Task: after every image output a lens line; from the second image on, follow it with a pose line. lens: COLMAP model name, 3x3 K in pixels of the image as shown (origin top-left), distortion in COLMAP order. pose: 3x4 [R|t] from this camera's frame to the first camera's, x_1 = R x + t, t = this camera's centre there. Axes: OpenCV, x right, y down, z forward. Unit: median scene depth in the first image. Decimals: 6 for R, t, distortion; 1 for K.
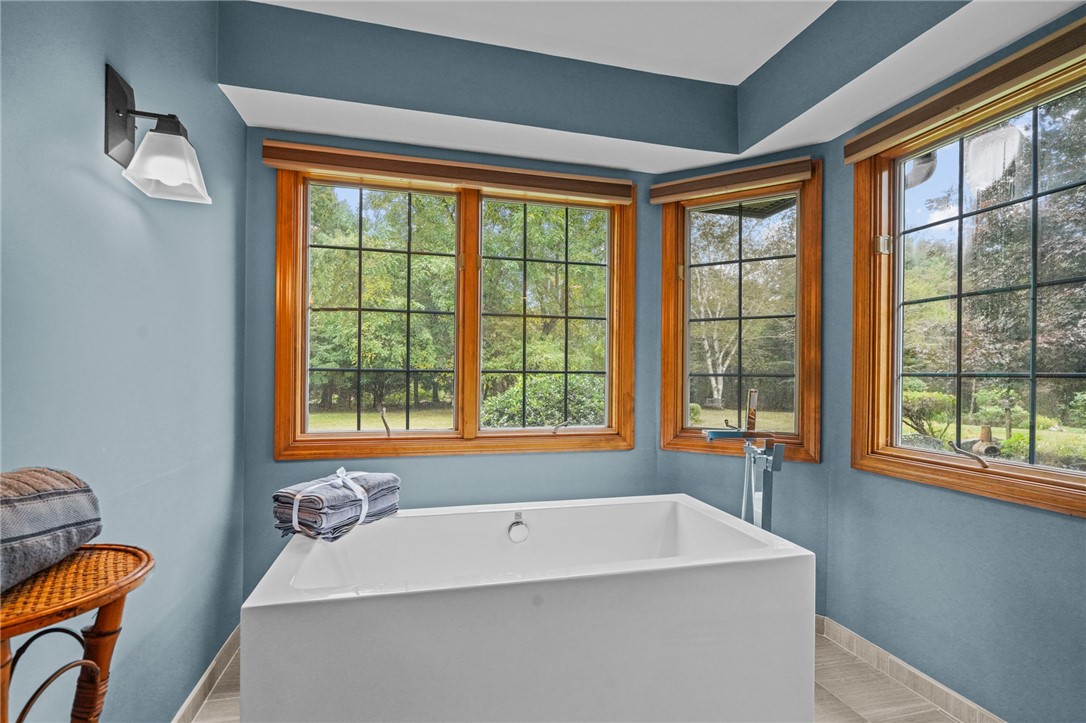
lens RADIAL K [[492.6, 0, 540.2], [0, 492.6, 371.1], [0, 0, 1]] dist [-0.003229, -0.000115]
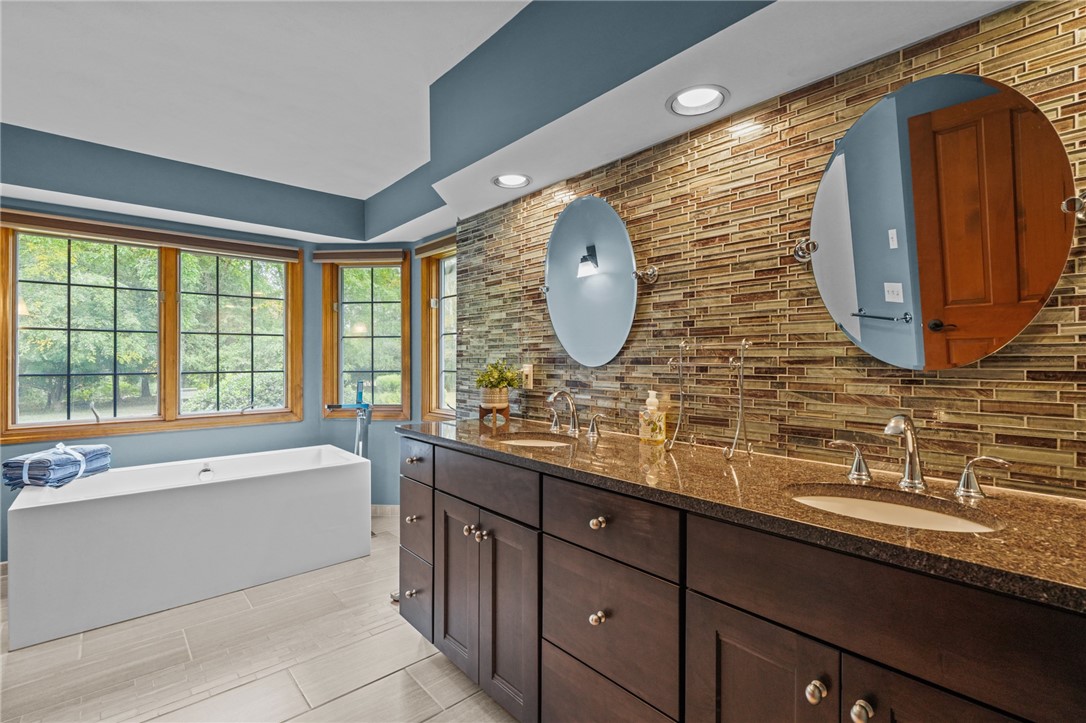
lens RADIAL K [[492.6, 0, 543.9], [0, 492.6, 356.2], [0, 0, 1]] dist [-0.003229, -0.000115]
pose [[0.891156, -0.008287, 0.453621, 0.185048], [0.008186, 0.999964, 0.002185, -0.046407], [-0.453623, 0.001766, 0.891192, -0.804594]]
